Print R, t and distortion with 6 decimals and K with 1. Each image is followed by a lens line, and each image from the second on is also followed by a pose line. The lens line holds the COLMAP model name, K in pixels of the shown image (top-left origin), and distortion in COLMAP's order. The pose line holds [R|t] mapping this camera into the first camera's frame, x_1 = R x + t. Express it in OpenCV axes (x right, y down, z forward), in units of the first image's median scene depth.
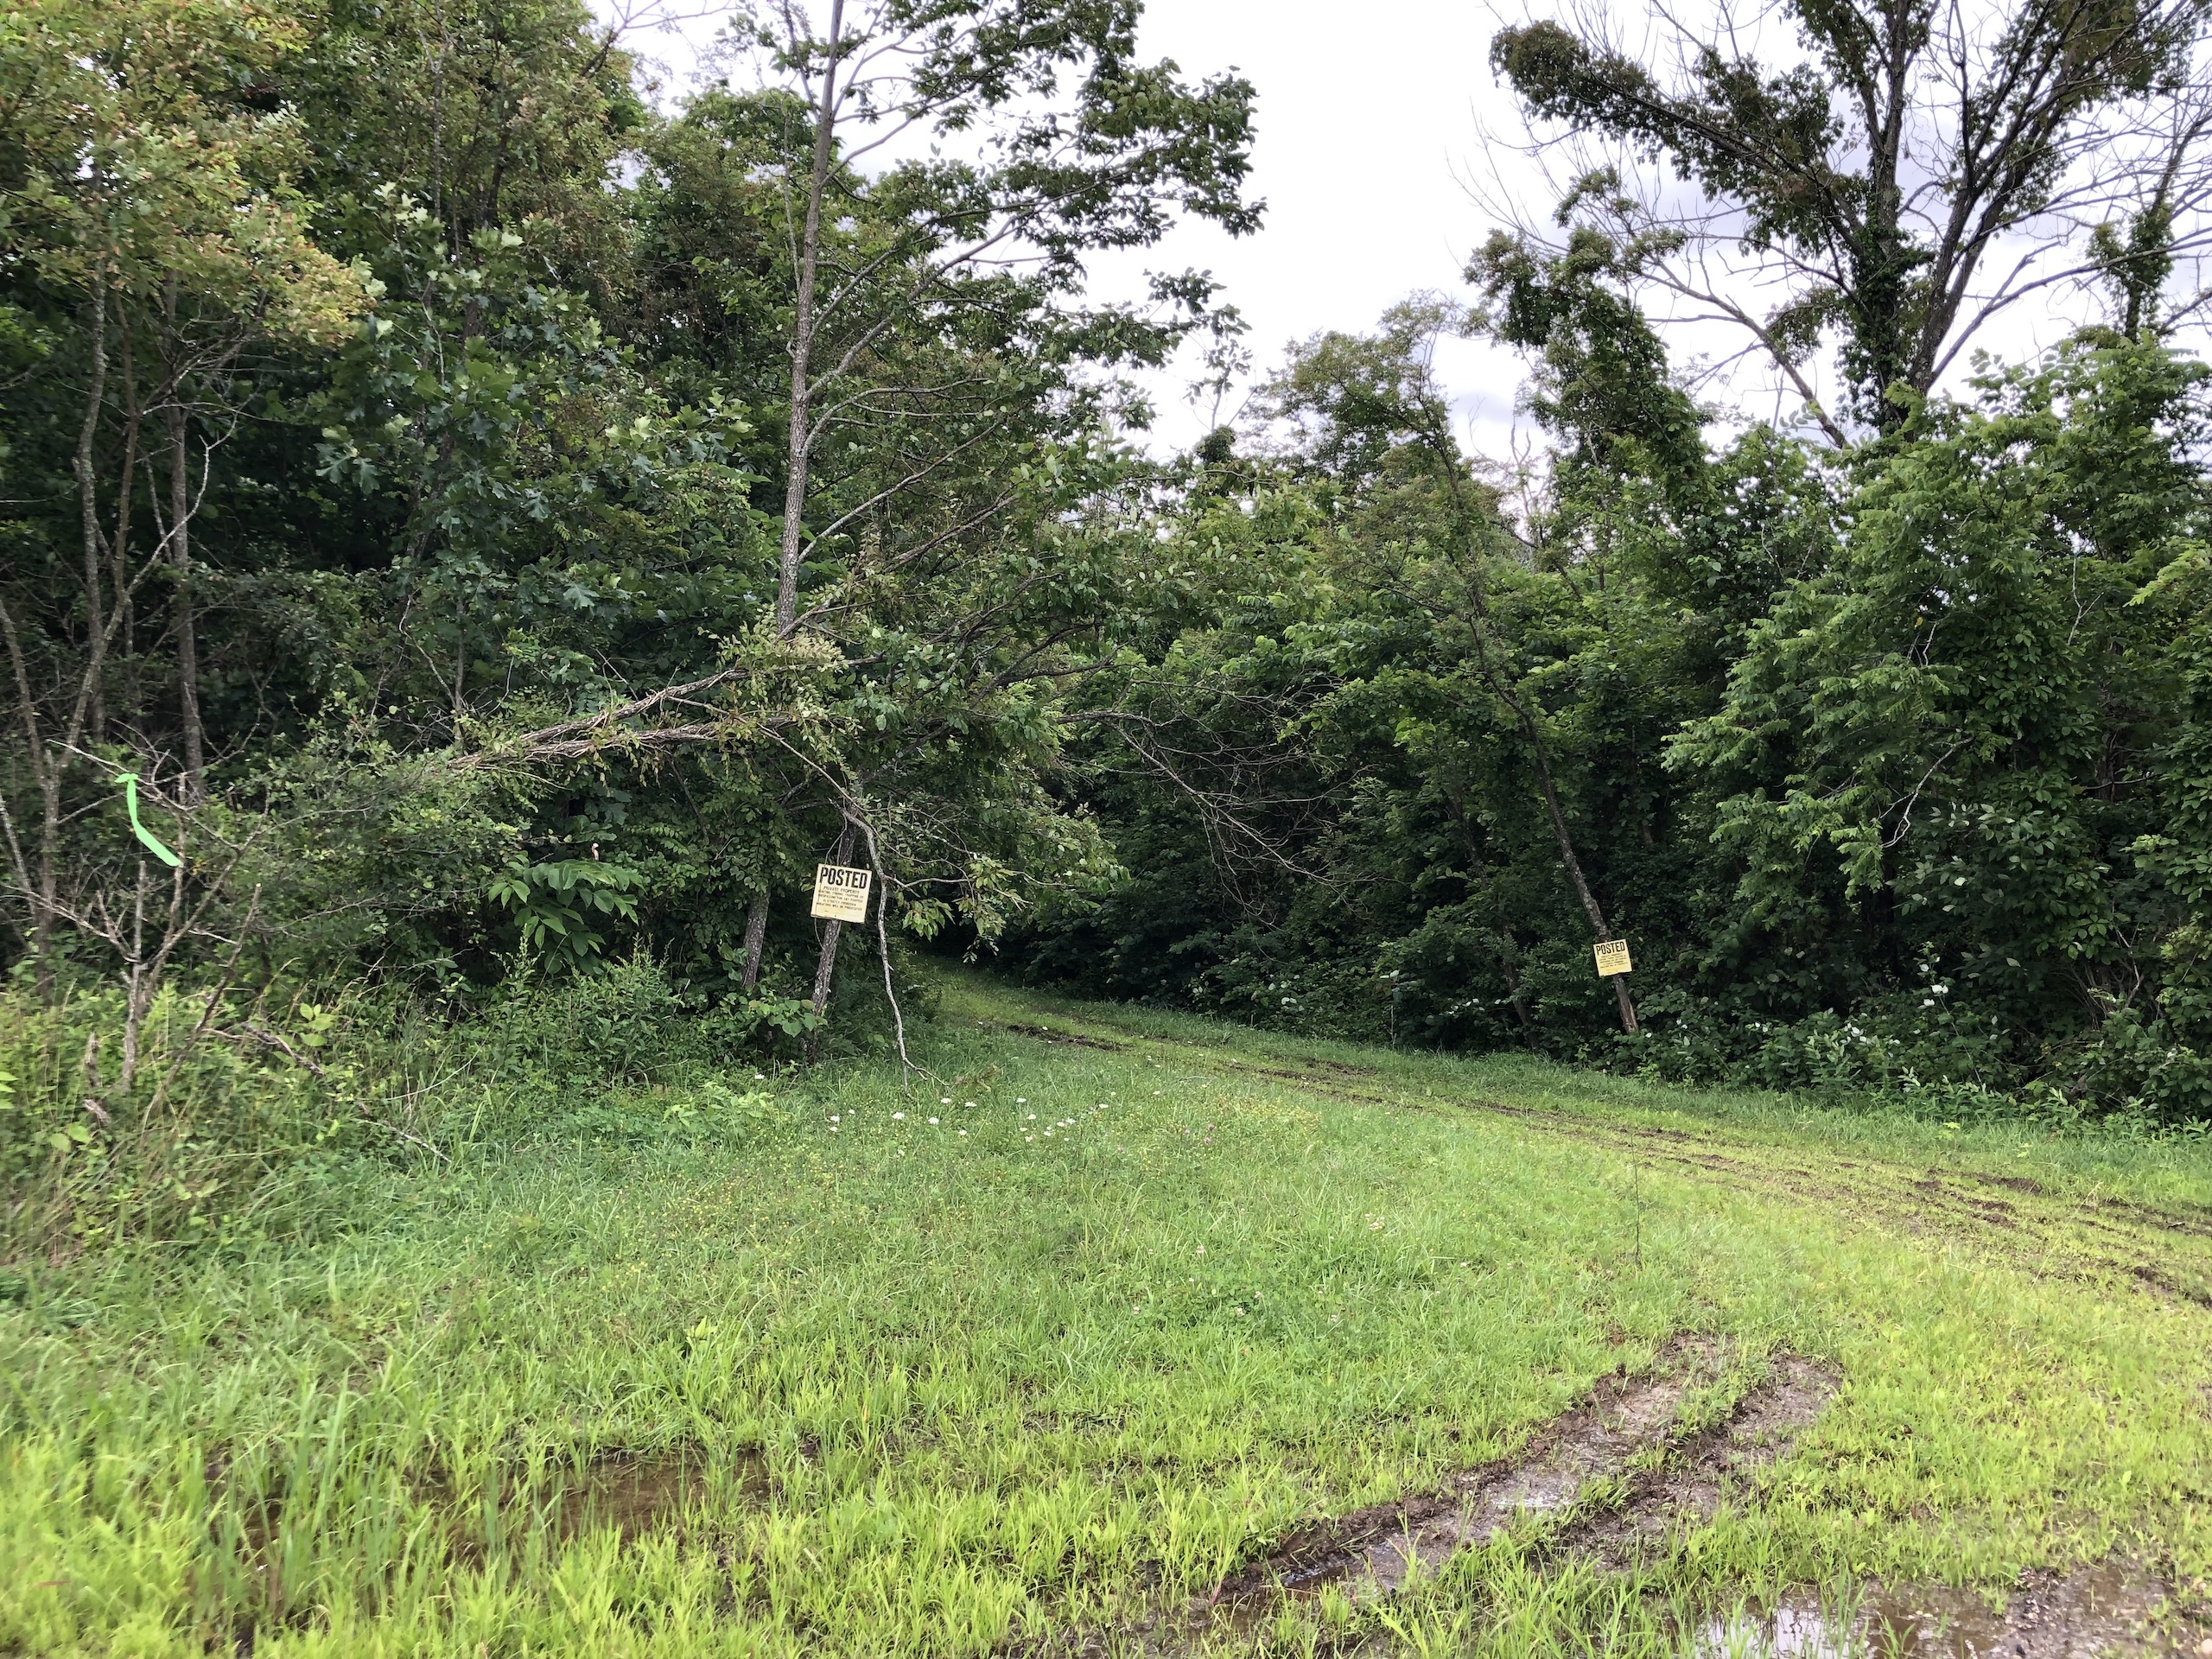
lens RADIAL K [[1841.6, 0, 1169.7], [0, 1841.6, 831.8], [0, 0, 1]] dist [0.035285, -0.008916]
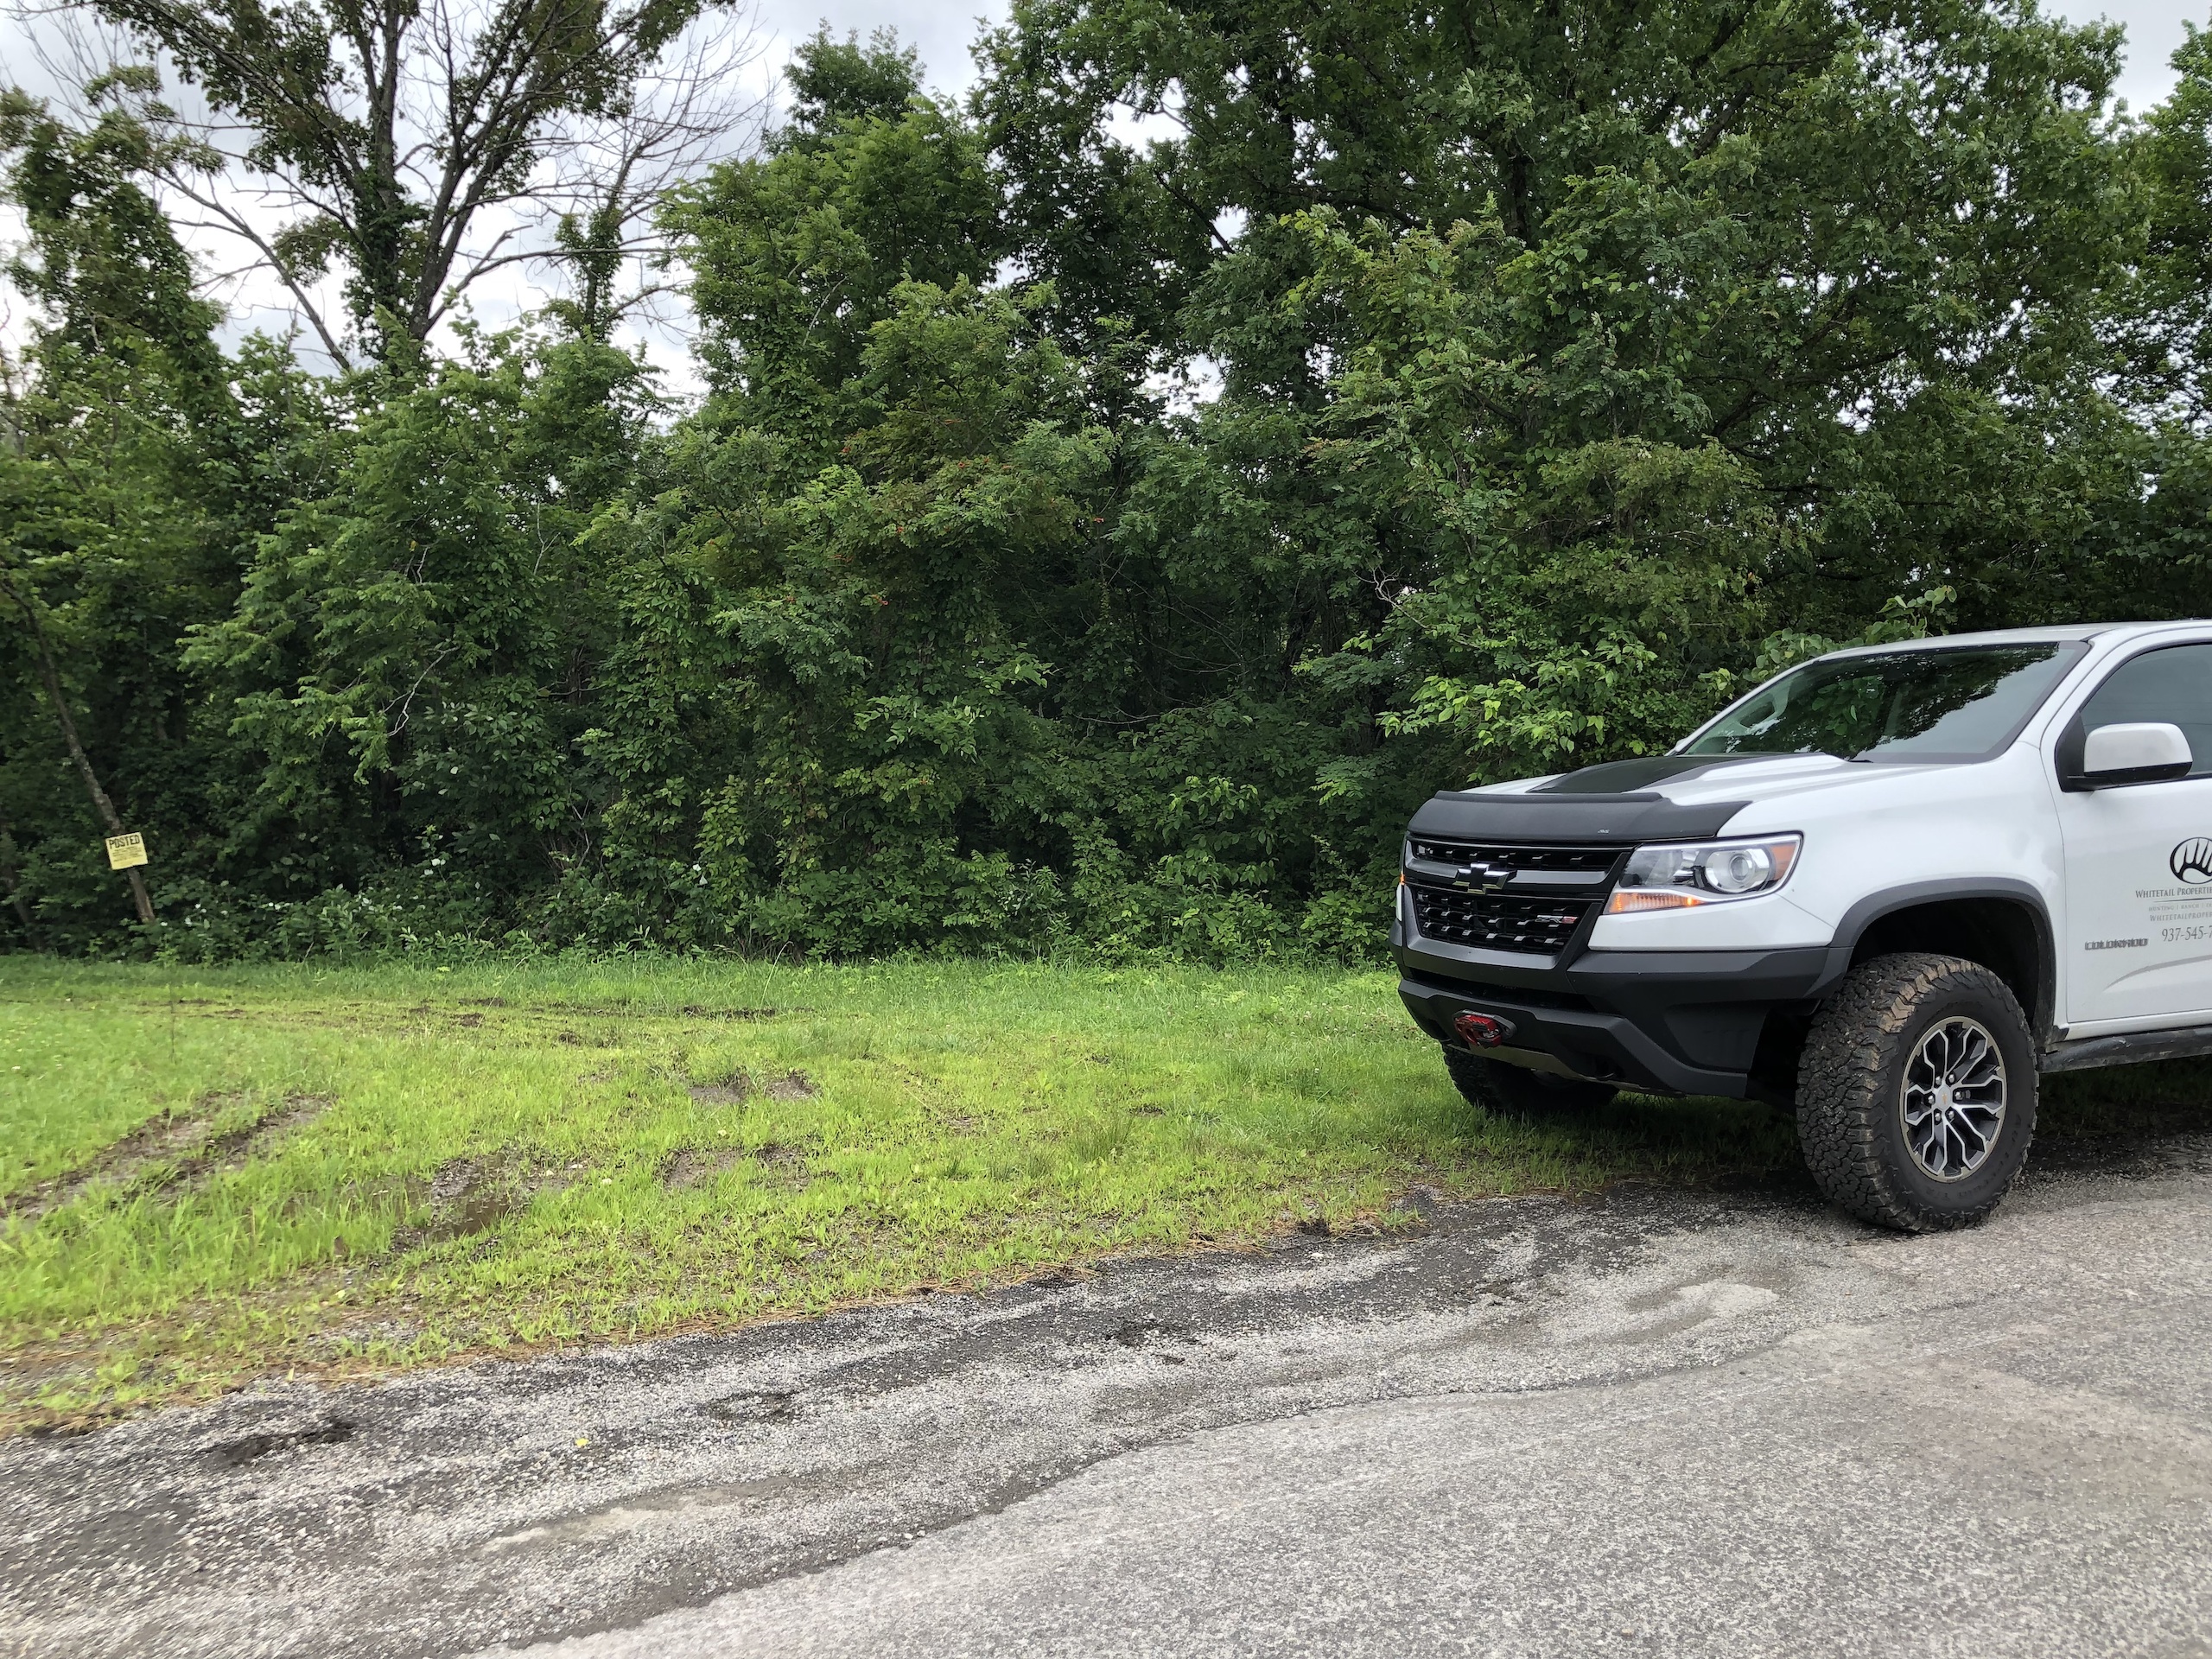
lens RADIAL K [[1869.0, 0, 1110.1], [0, 1869.0, 815.0], [0, 0, 1]] dist [0.003781, 0.006266]
pose [[0.746661, -0.022069, 0.664839, -0.061158], [-0.002970, 0.999329, 0.036508, 0.013260], [-0.665198, -0.029233, 0.746094, -0.195574]]
